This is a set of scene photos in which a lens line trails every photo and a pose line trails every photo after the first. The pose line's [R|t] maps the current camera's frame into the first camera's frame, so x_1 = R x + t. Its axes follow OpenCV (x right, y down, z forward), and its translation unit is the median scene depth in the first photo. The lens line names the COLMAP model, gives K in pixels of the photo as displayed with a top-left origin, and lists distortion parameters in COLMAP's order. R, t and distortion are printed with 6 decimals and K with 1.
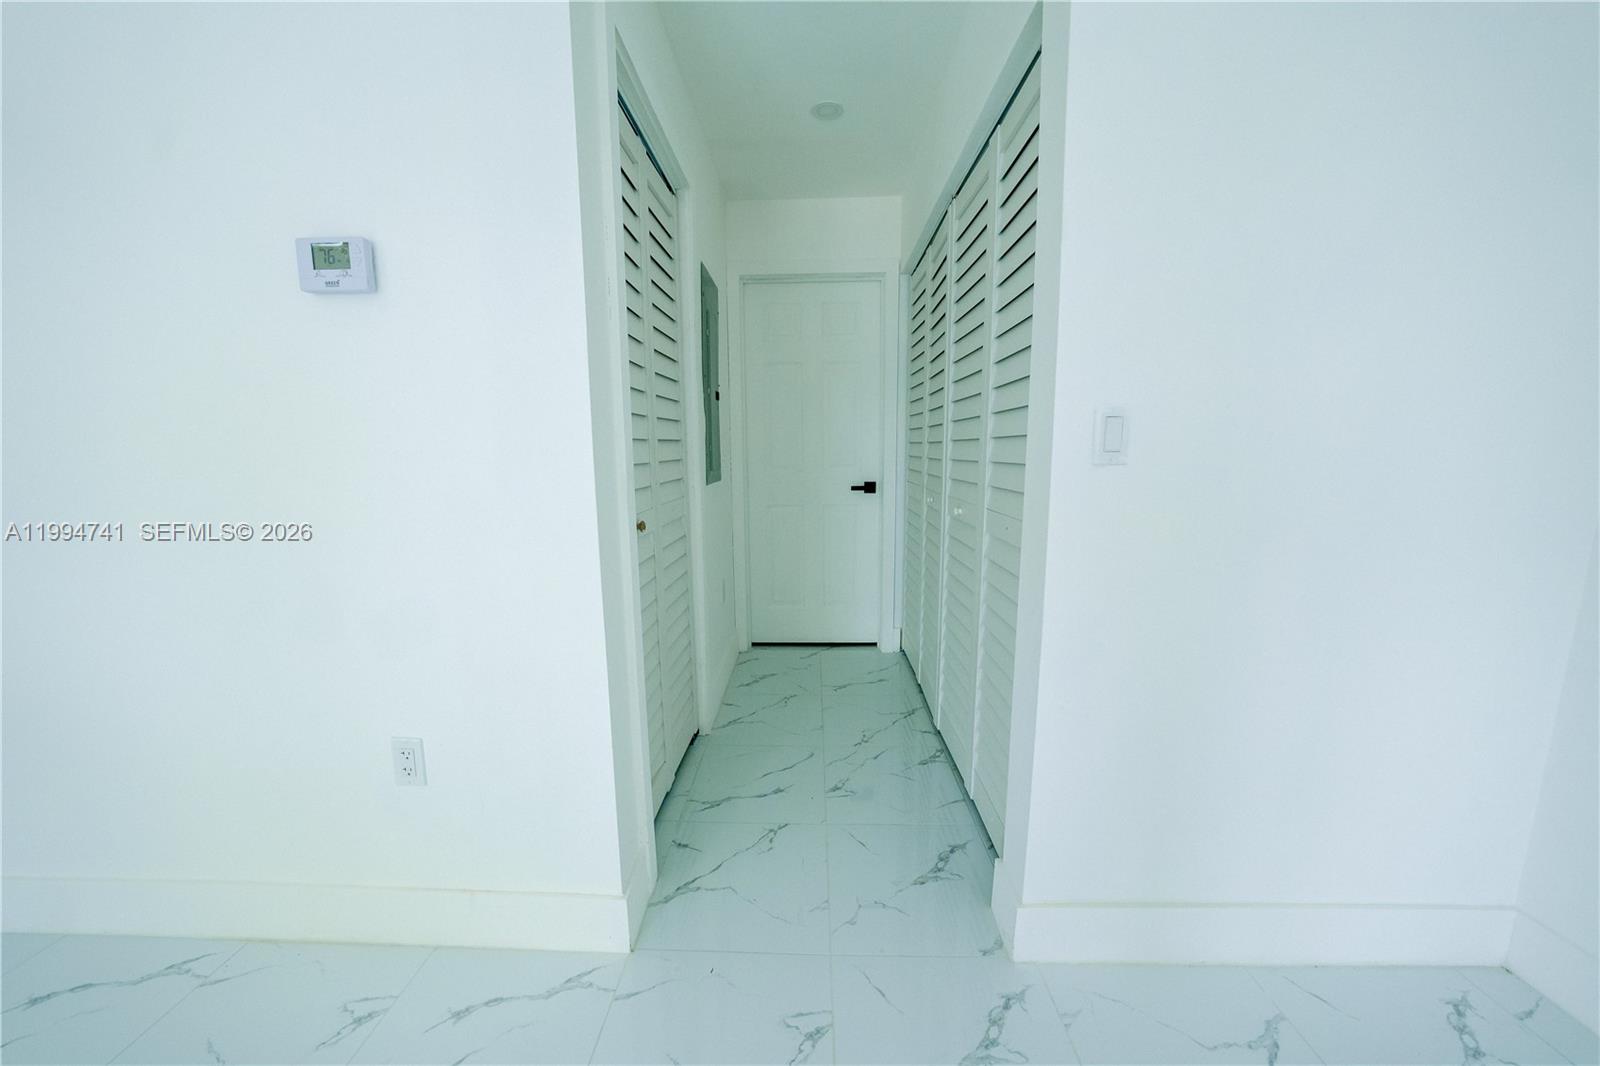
lens RADIAL K [[562.2, 0, 794.2], [0, 562.2, 533.1], [0, 0, 1]] dist [-0.027777, 0.007129]
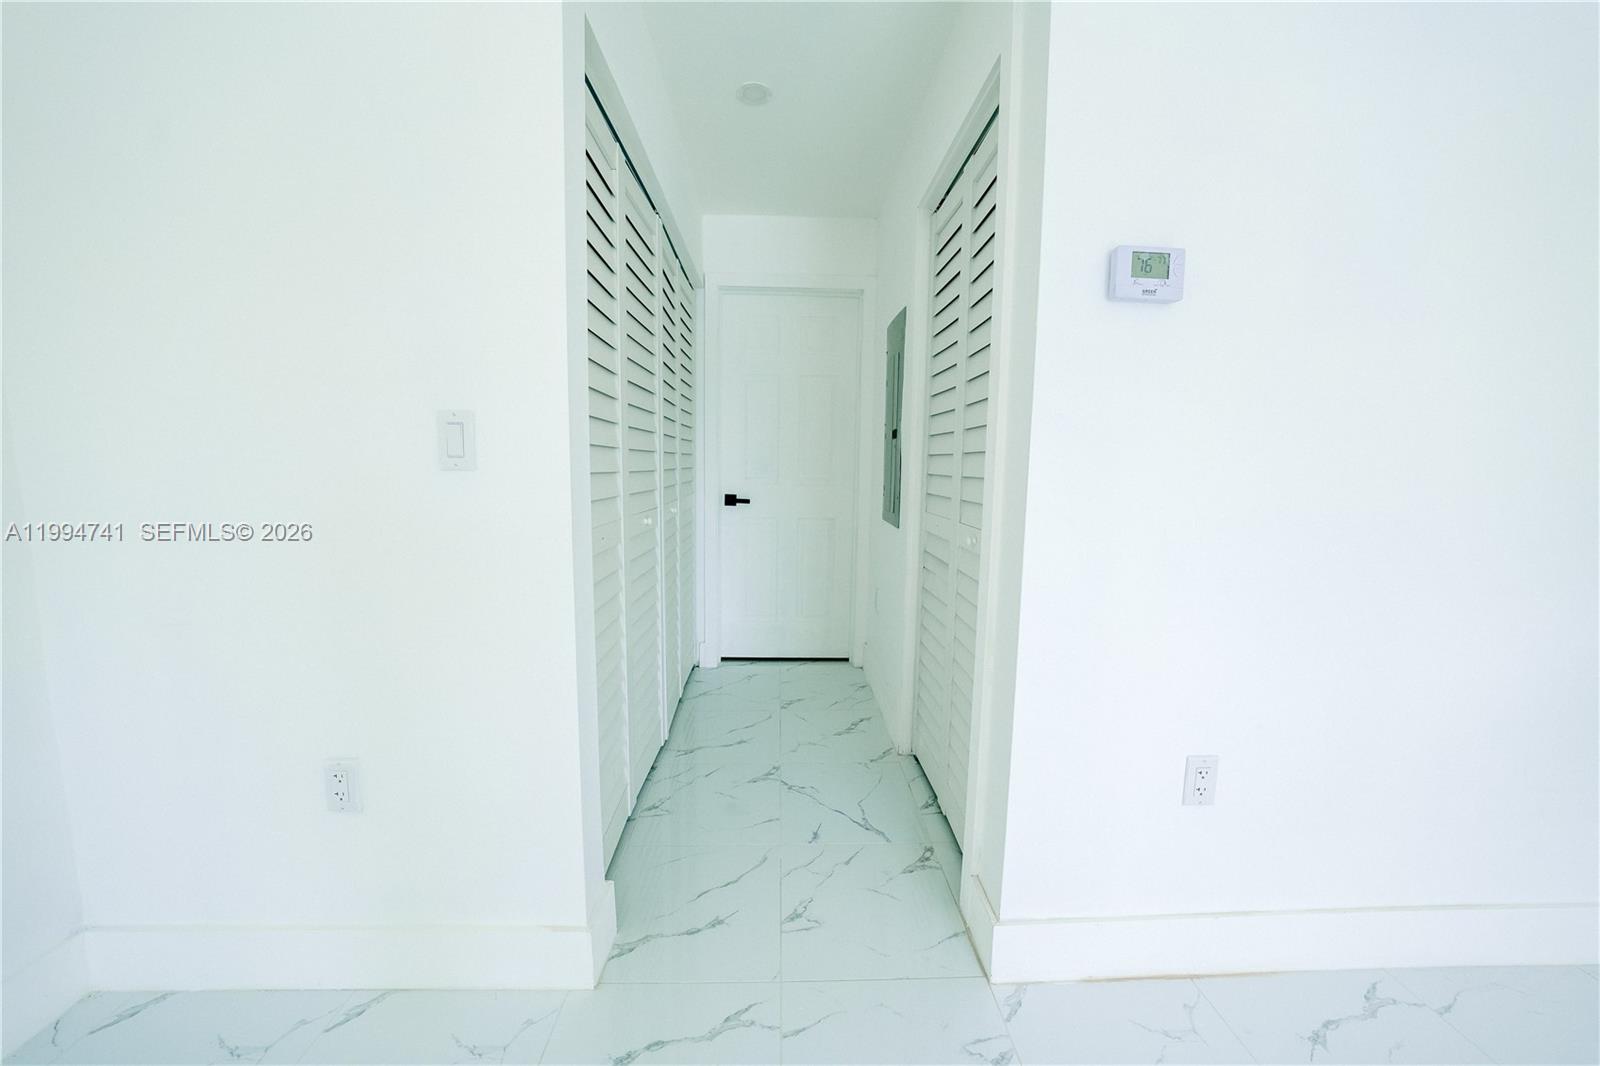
lens RADIAL K [[569.5, 0, 809.5], [0, 569.5, 523.6], [0, 0, 1]] dist [-0.036322, 0.008139]
pose [[0.996932, 0.017096, 0.076384, -0.361294], [-0.014127, 0.999130, -0.039240, 0.002427], [-0.076989, 0.038041, 0.996306, 0.014924]]
